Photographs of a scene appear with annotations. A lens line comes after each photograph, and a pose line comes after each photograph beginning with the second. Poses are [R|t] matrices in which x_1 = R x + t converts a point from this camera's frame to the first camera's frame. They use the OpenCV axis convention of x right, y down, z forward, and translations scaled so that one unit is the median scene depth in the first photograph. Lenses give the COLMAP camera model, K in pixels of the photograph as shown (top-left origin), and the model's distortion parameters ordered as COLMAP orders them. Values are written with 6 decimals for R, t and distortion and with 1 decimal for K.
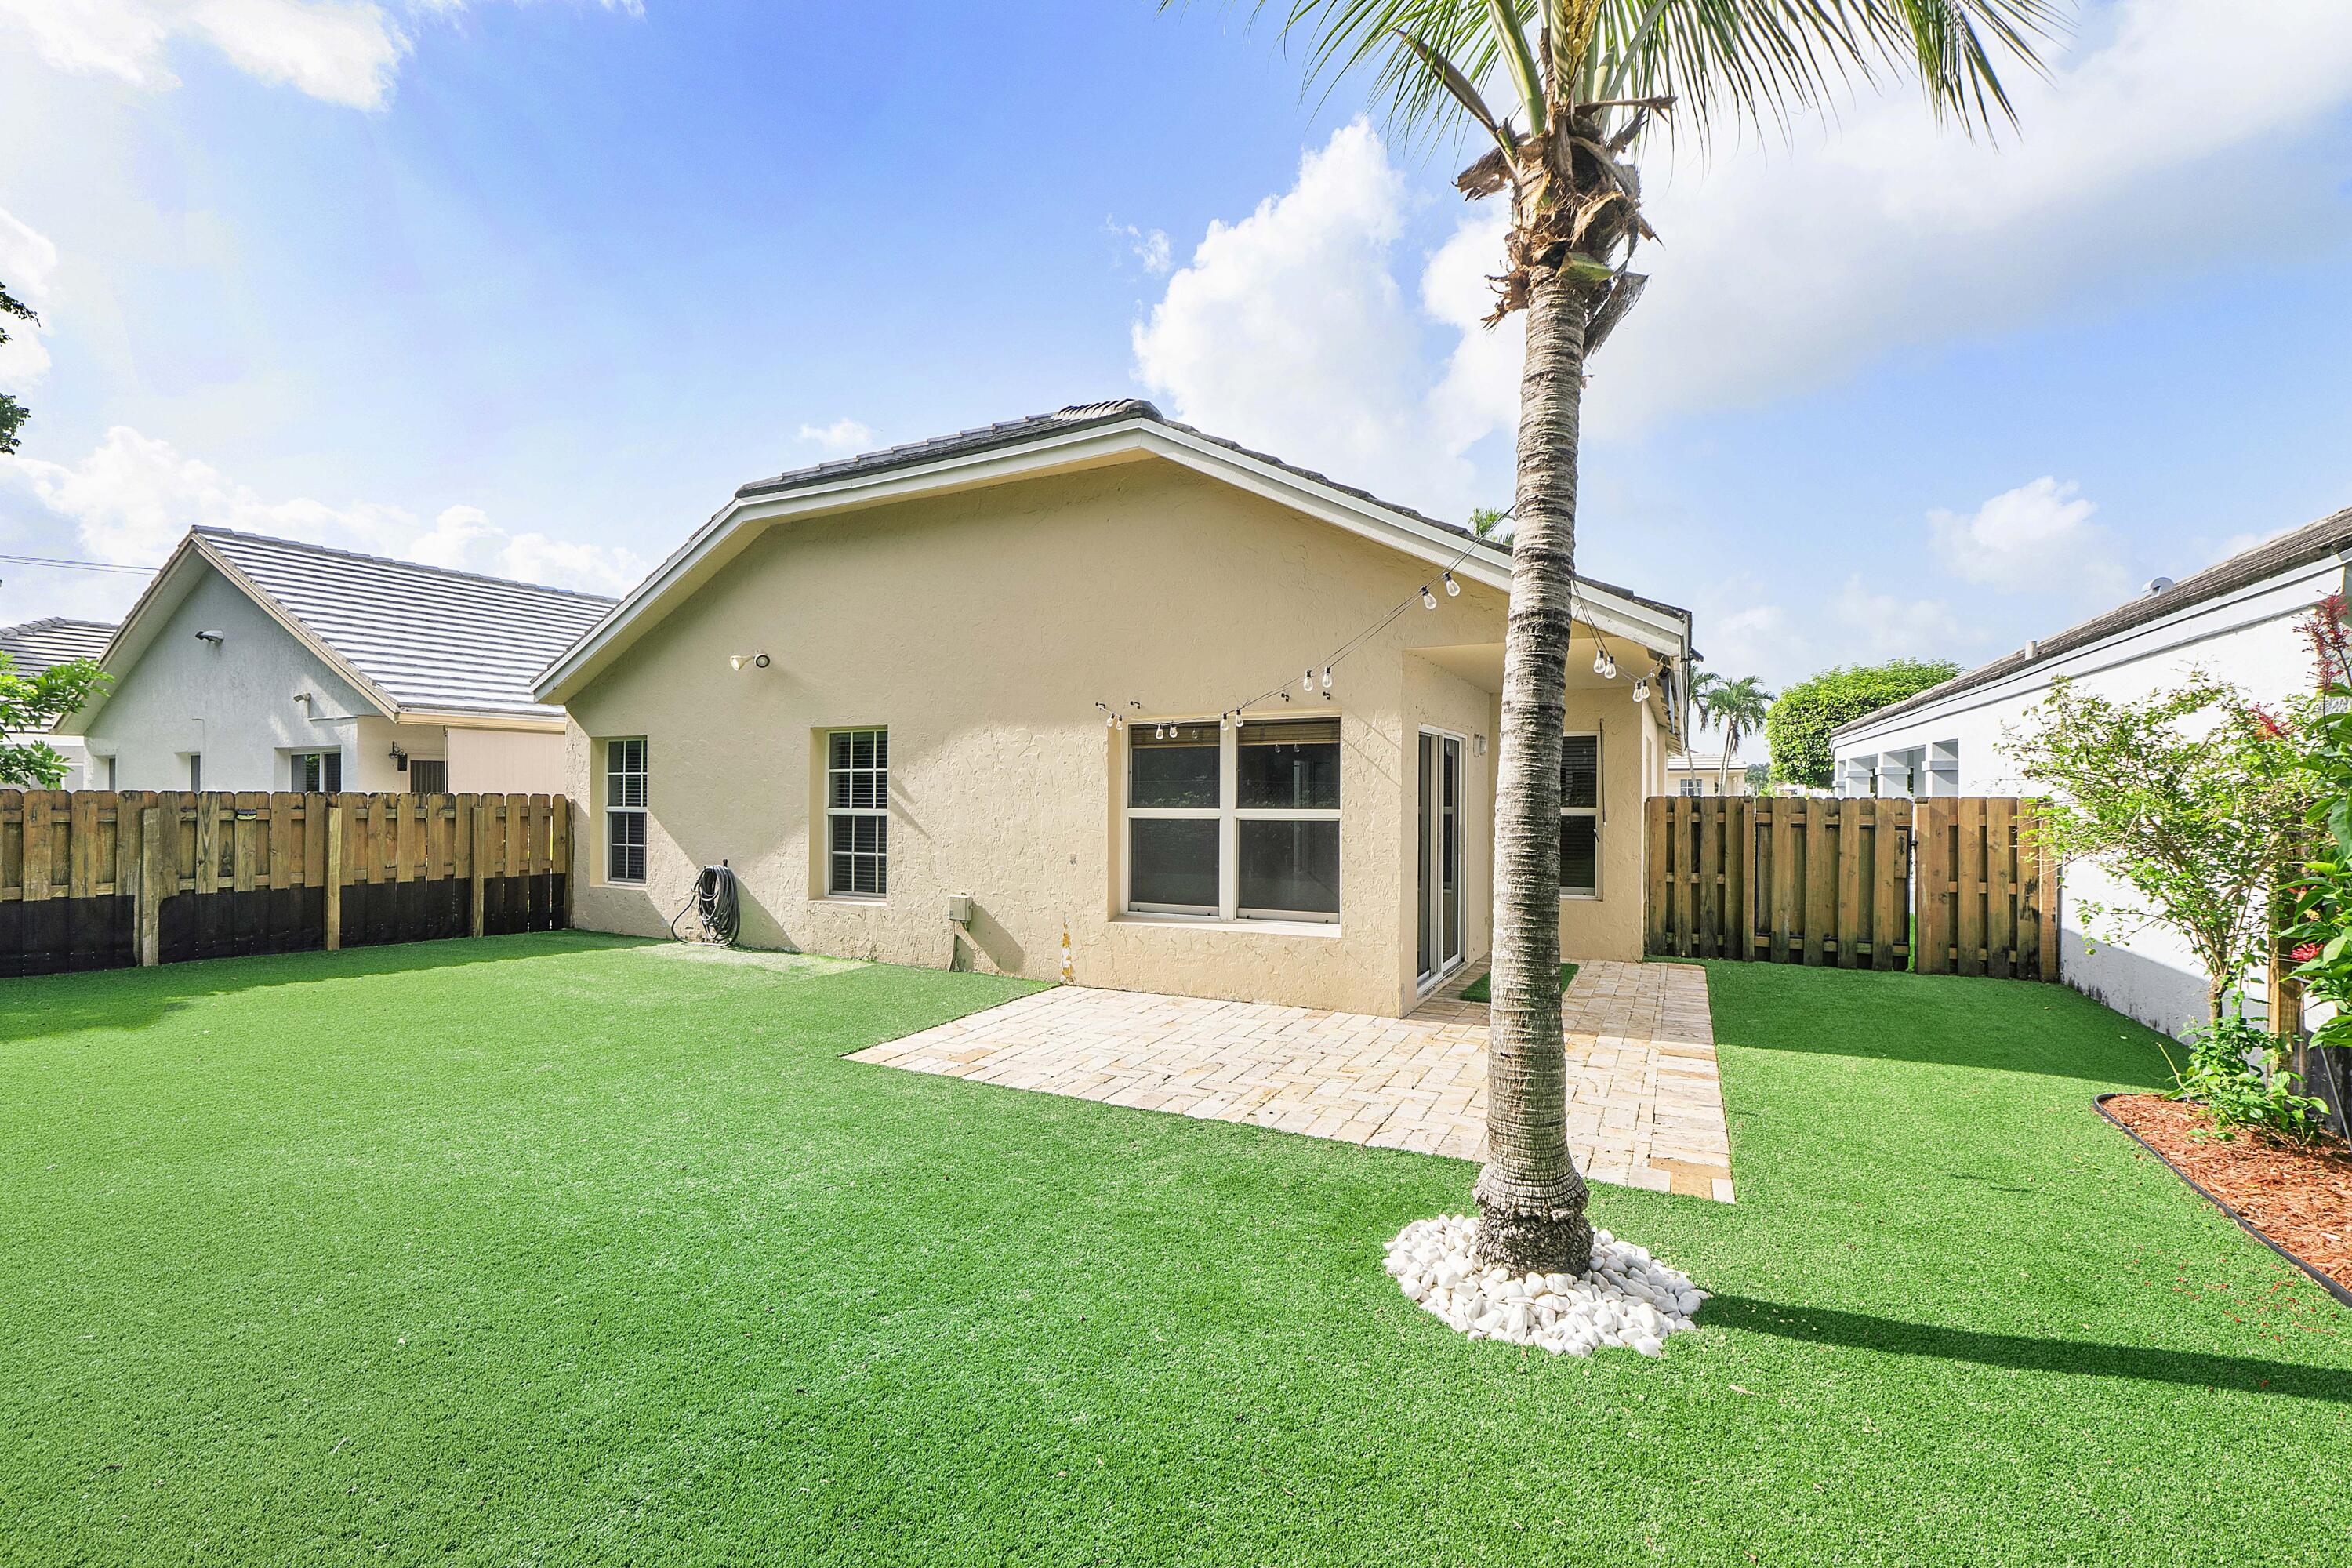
lens RADIAL K [[993.7, 0, 1190.6], [0, 993.7, 781.7], [0, 0, 1]] dist [-0.005385, -0.000689]
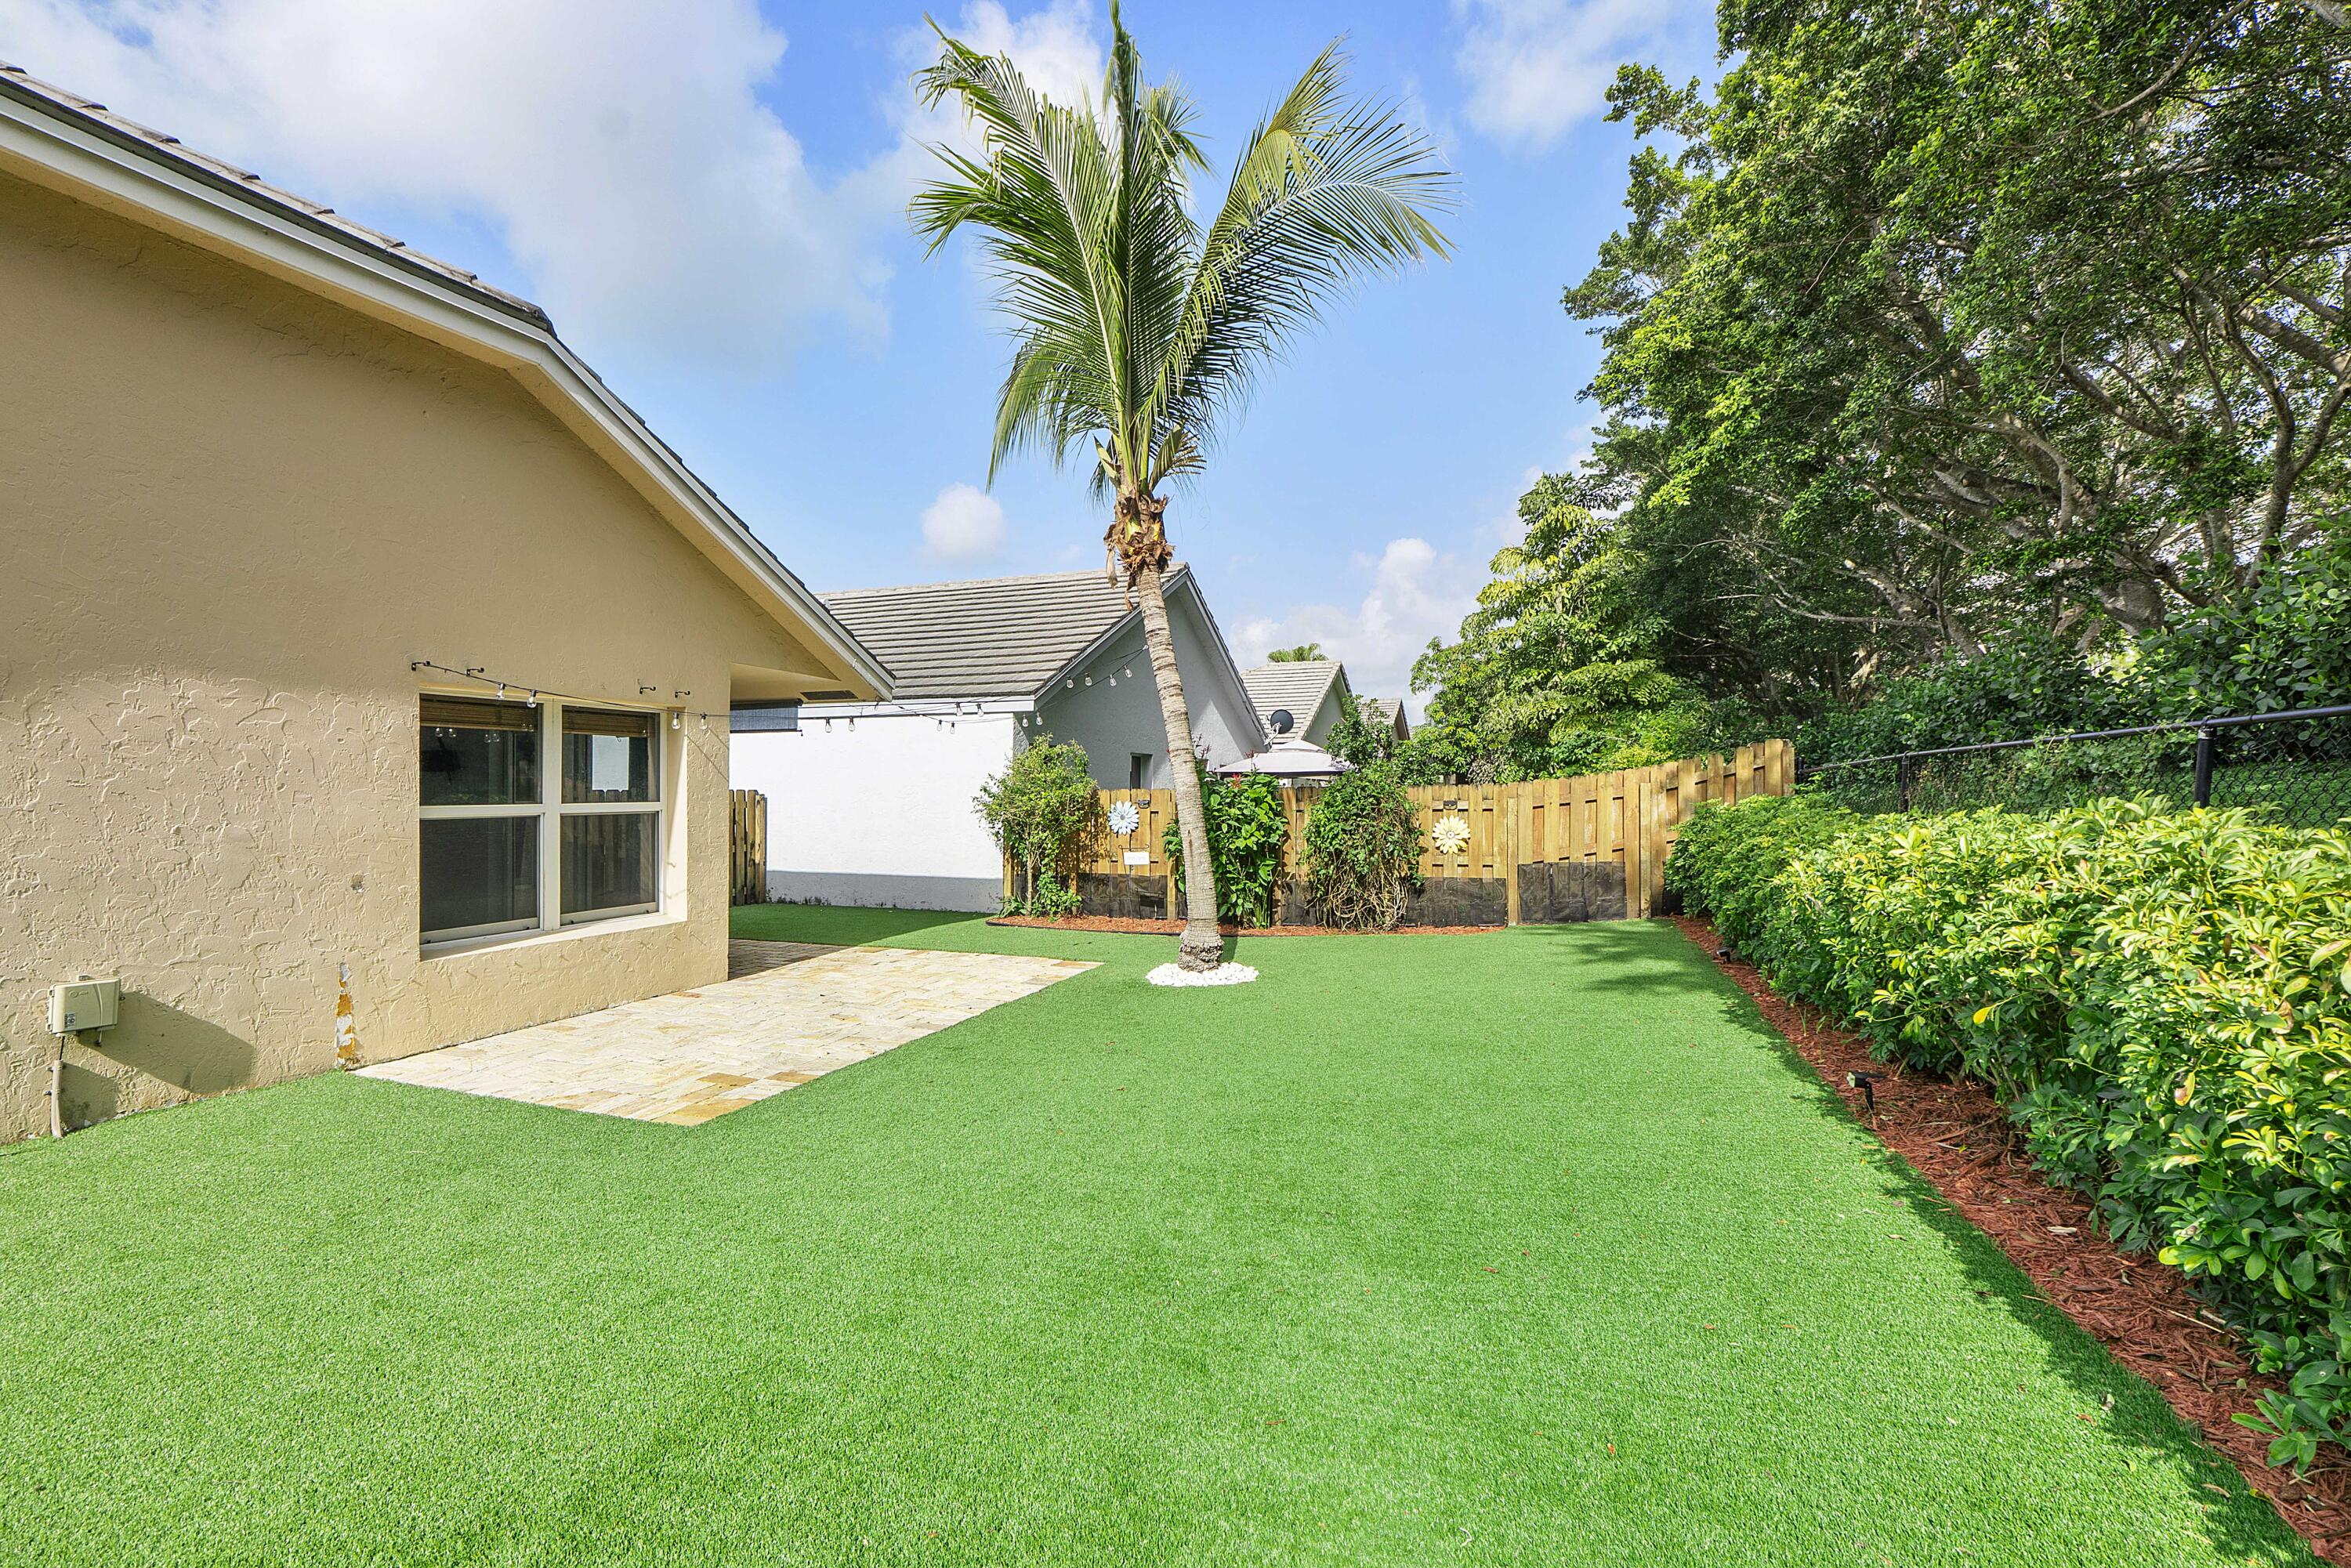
lens RADIAL K [[993.2, 0, 1167.6], [0, 993.2, 795.6], [0, 0, 1]] dist [-0.005385, -0.000689]
pose [[-0.097748, -0.006227, 0.995192, -0.834400], [-0.010056, 0.999936, 0.005269, 0.009491], [-0.995160, -0.009492, -0.097804, 0.511248]]
